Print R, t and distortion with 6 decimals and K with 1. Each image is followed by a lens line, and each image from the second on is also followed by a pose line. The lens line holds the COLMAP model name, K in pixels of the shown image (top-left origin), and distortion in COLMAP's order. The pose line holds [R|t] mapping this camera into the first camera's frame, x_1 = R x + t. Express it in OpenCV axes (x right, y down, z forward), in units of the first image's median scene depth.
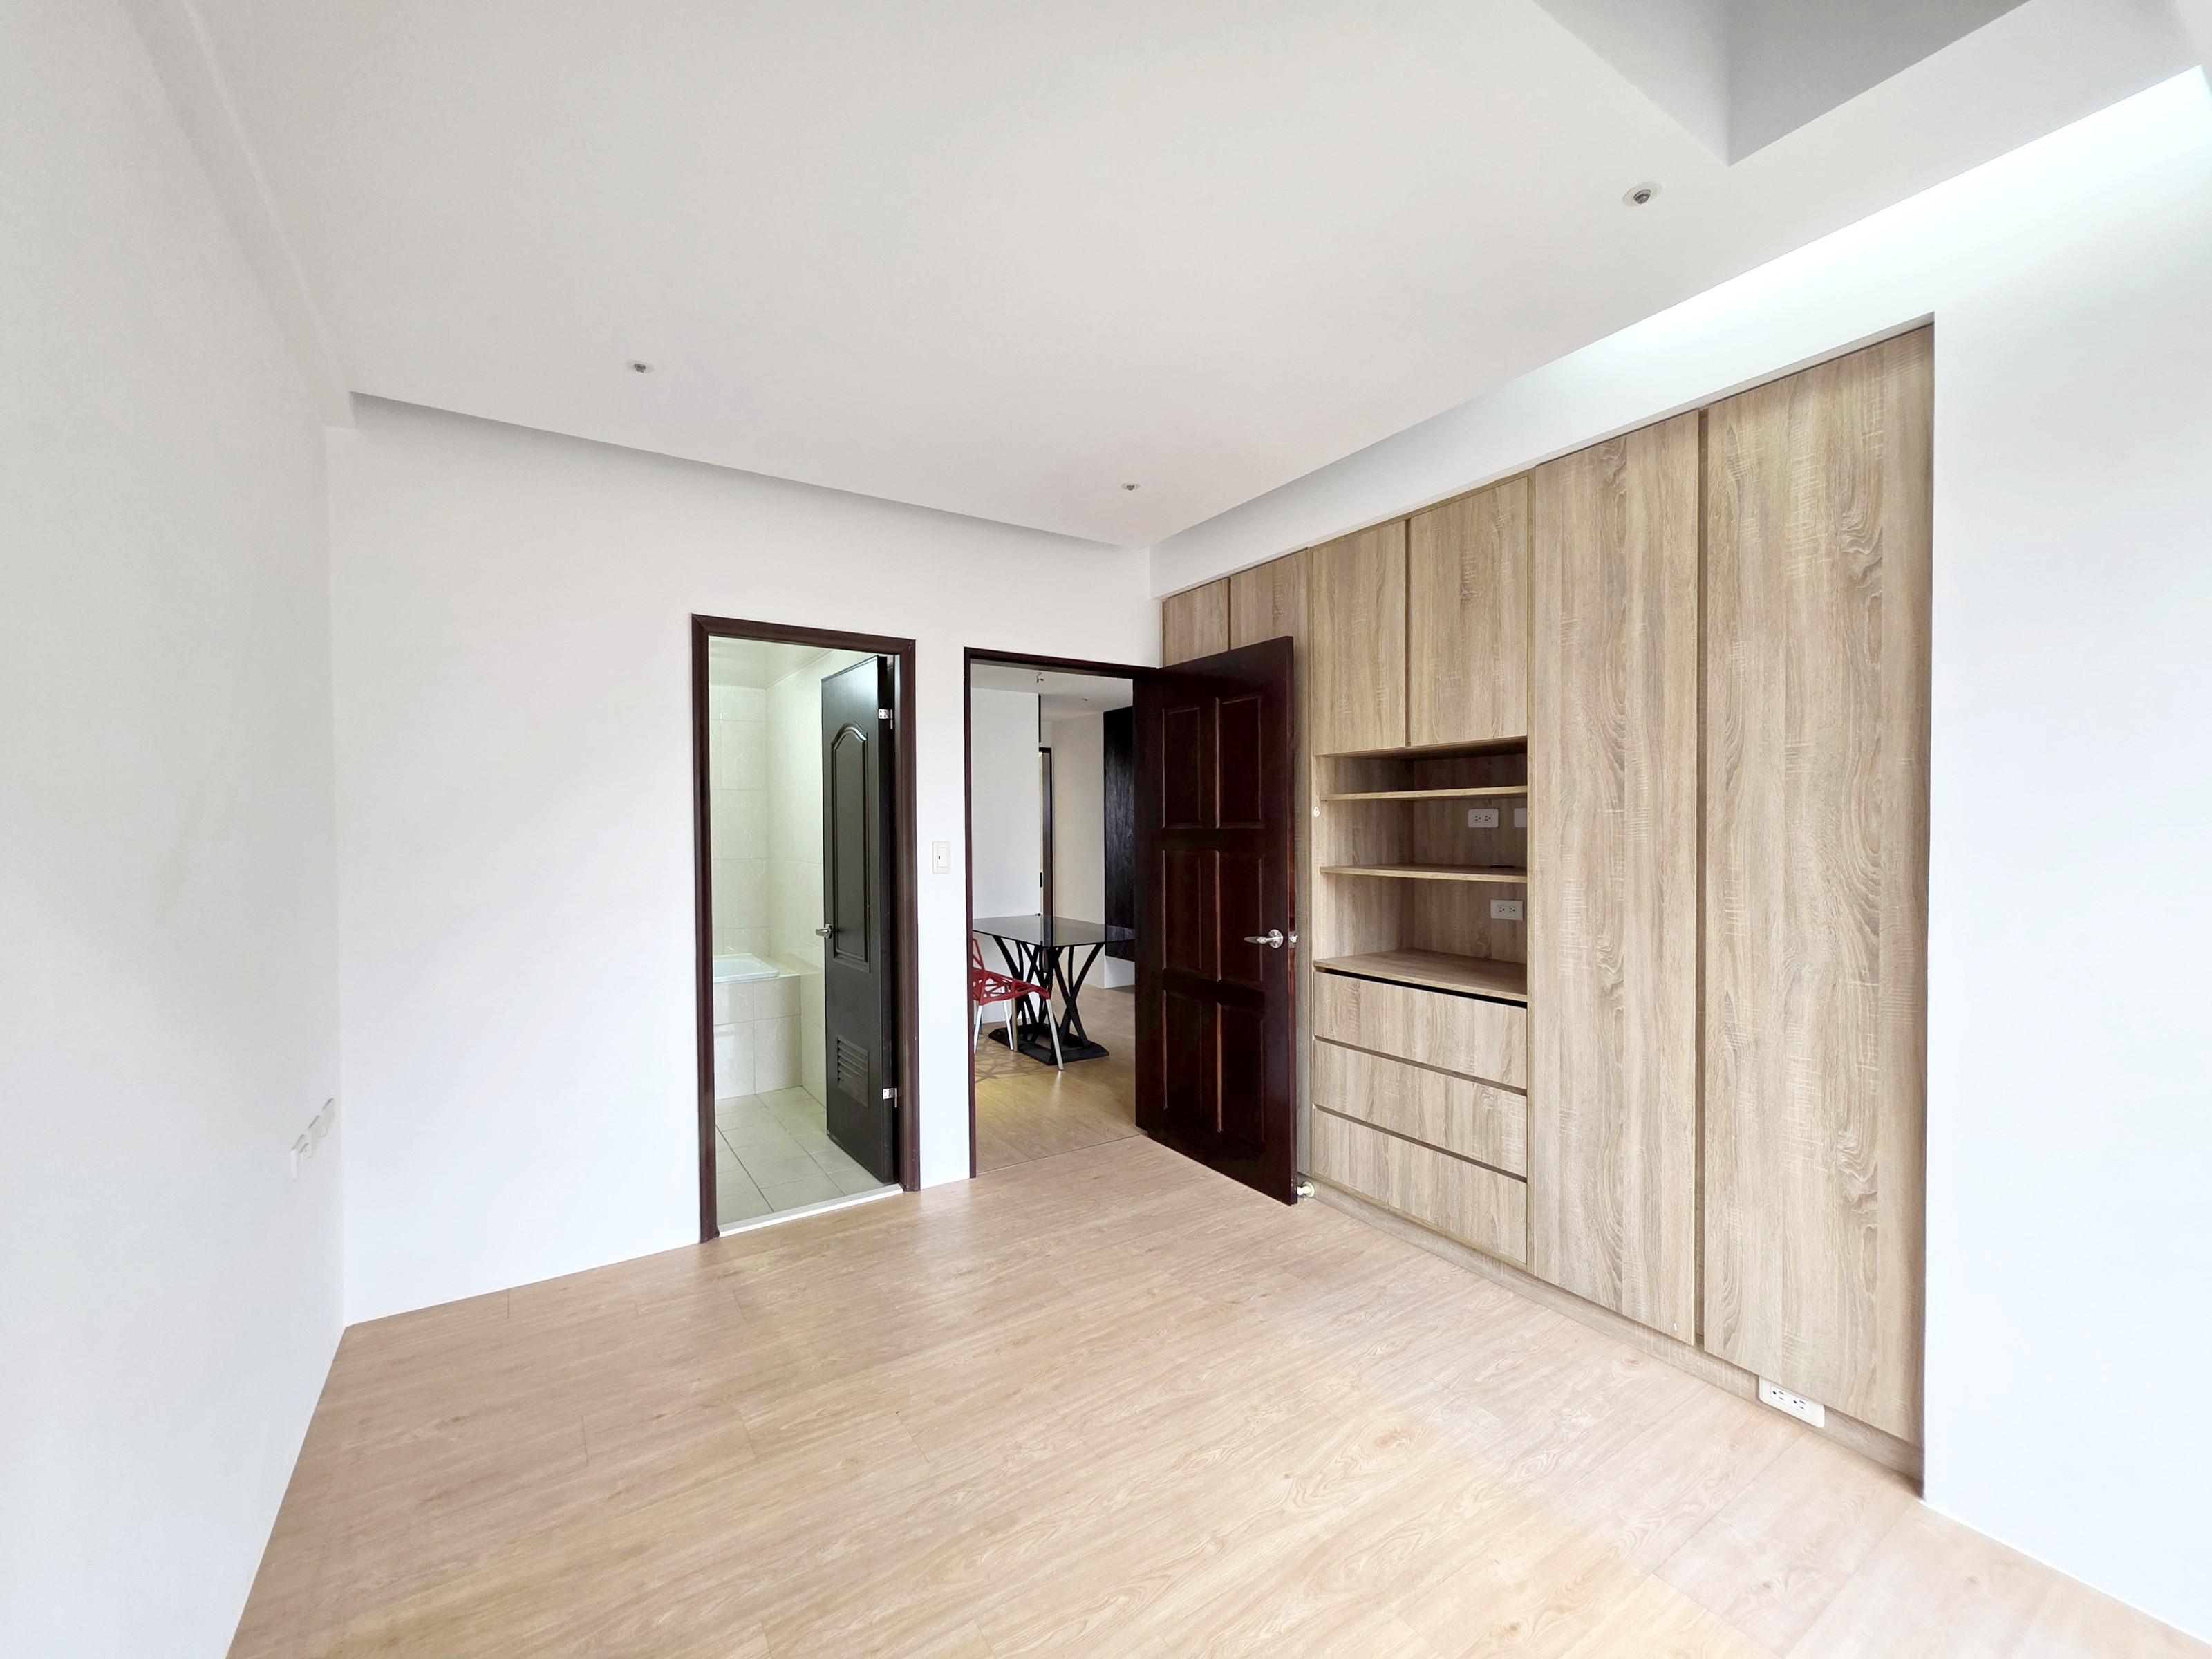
lens RADIAL K [[899.6, 0, 1076.4], [0, 899.6, 842.7], [0, 0, 1]] dist [0.001586, 0.000334]
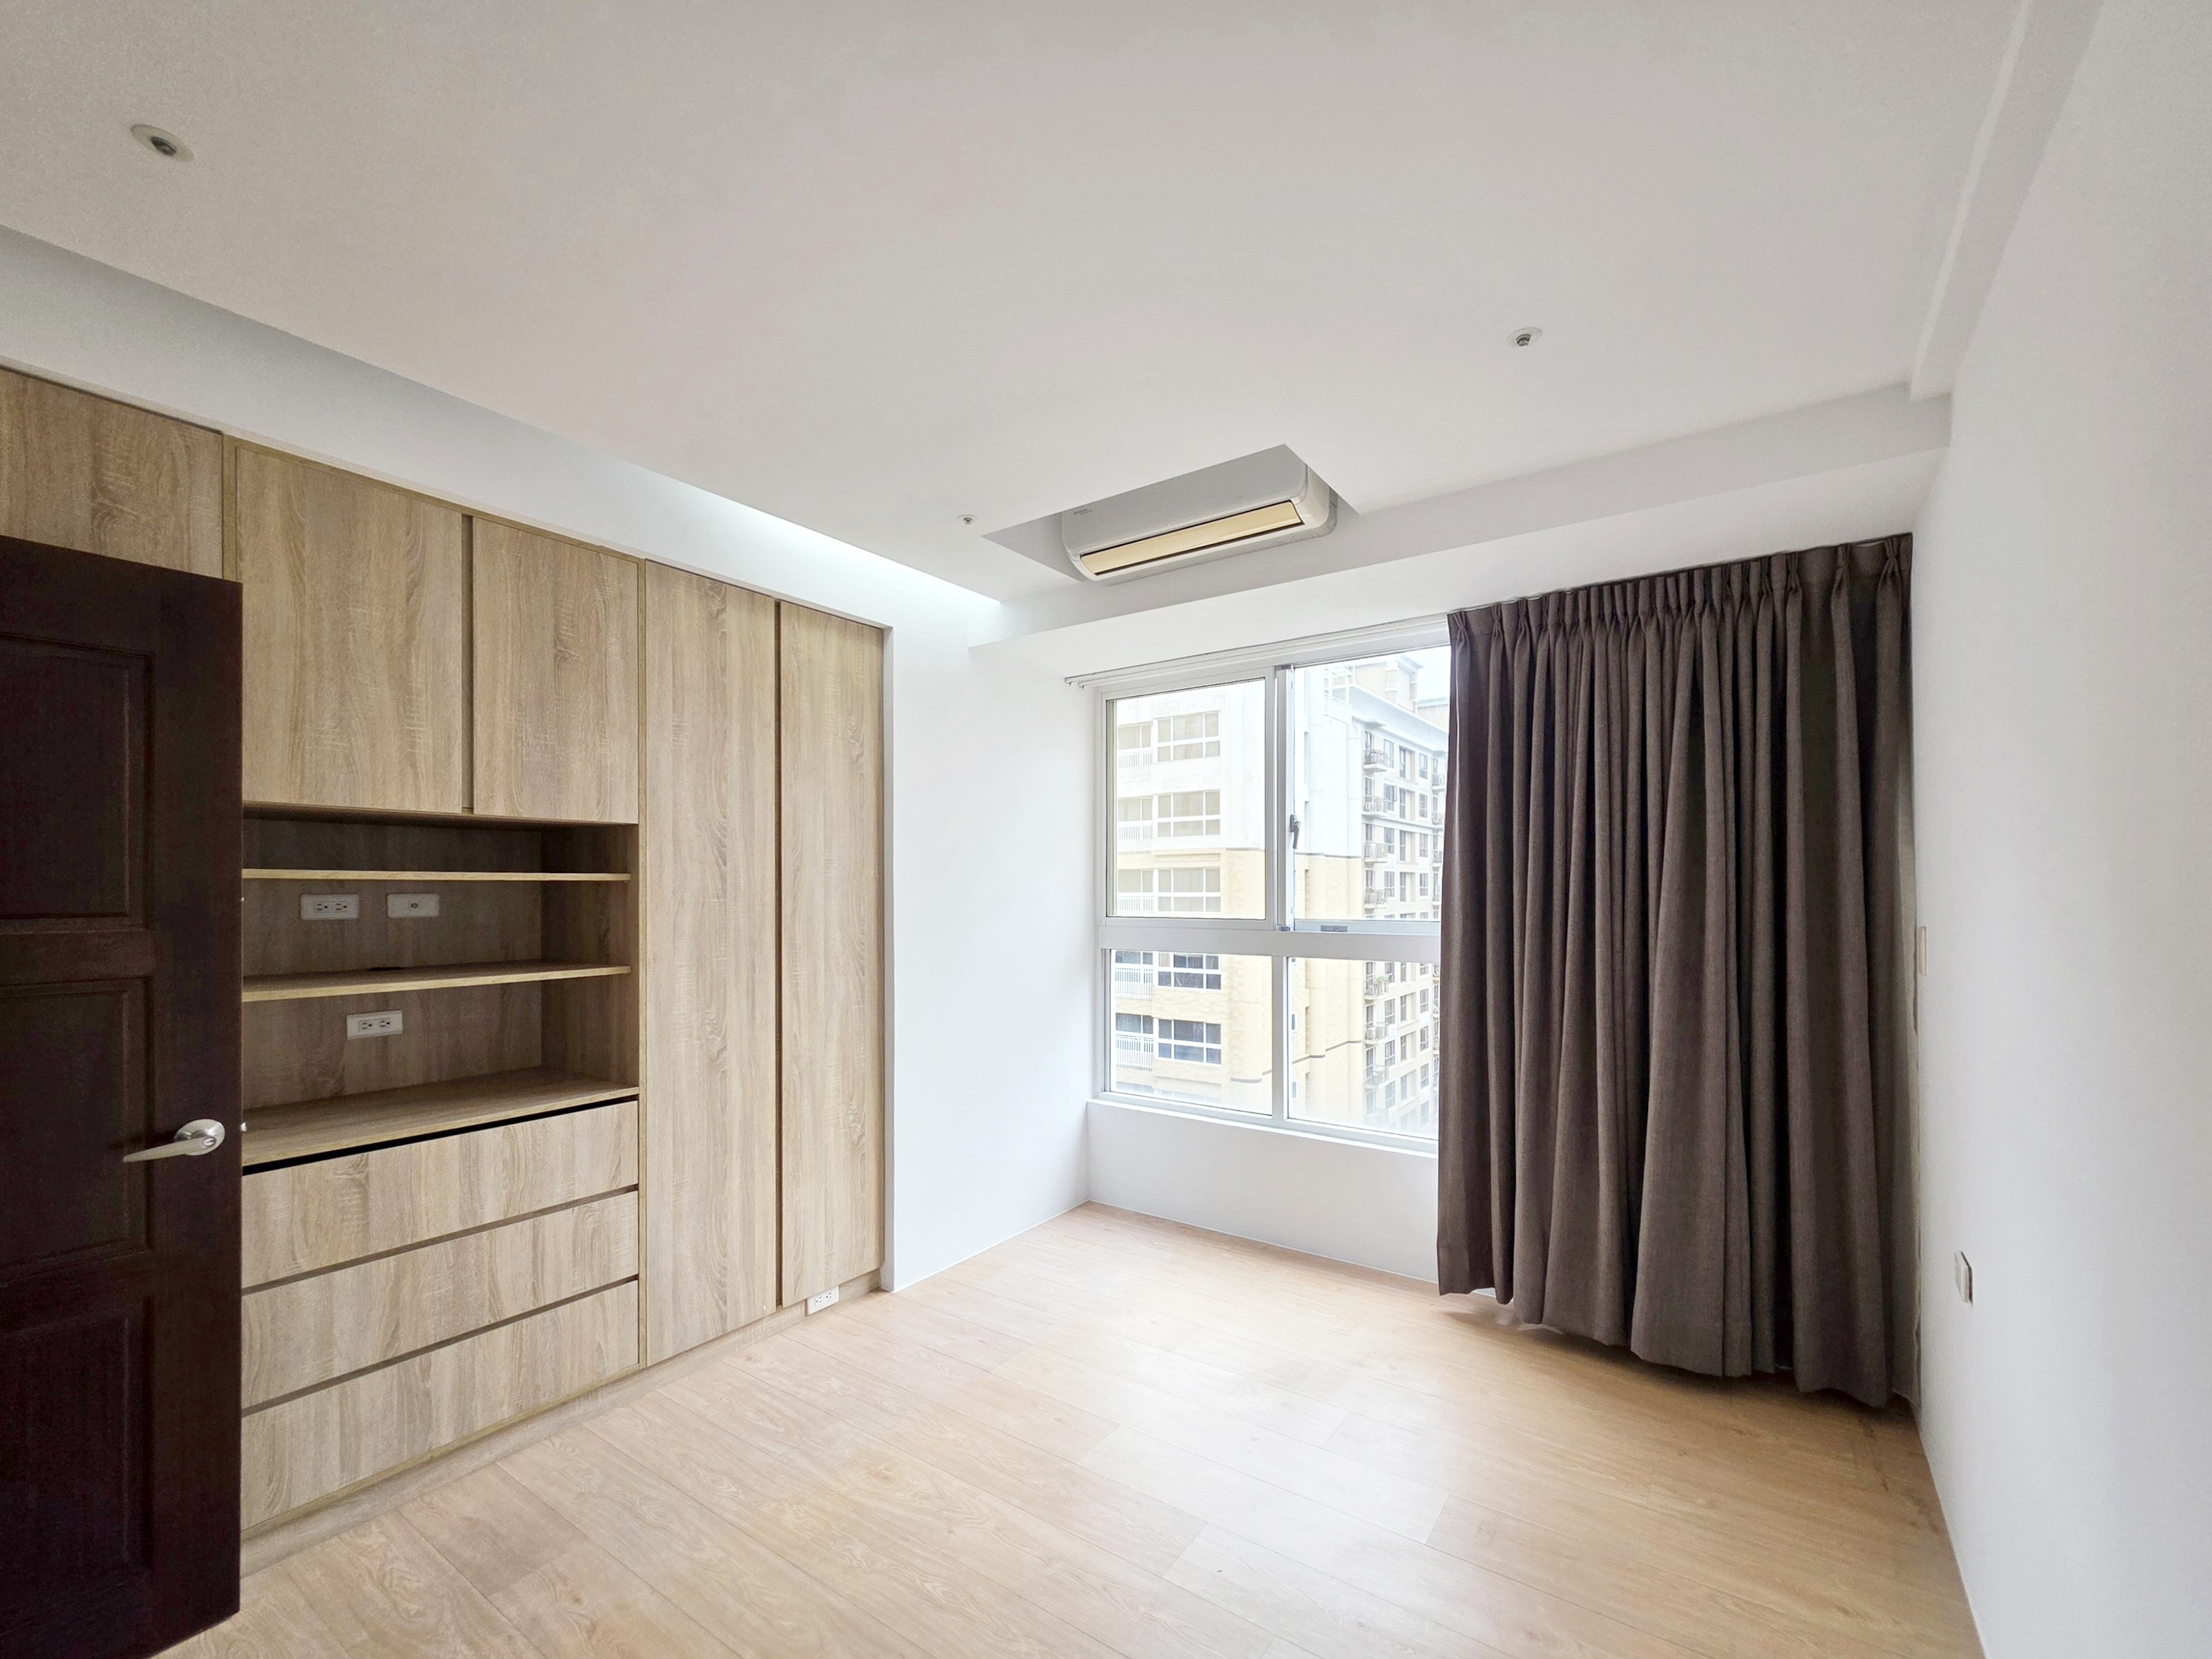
lens RADIAL K [[896.3, 0, 1102.1], [0, 896.3, 889.7], [0, 0, 1]] dist [-0.000352, -0.000006]
pose [[-0.380931, 0.008408, 0.924565, -0.613951], [0.023369, 0.999727, 0.000537, -0.035443], [-0.924308, 0.021811, -0.381024, 0.918302]]
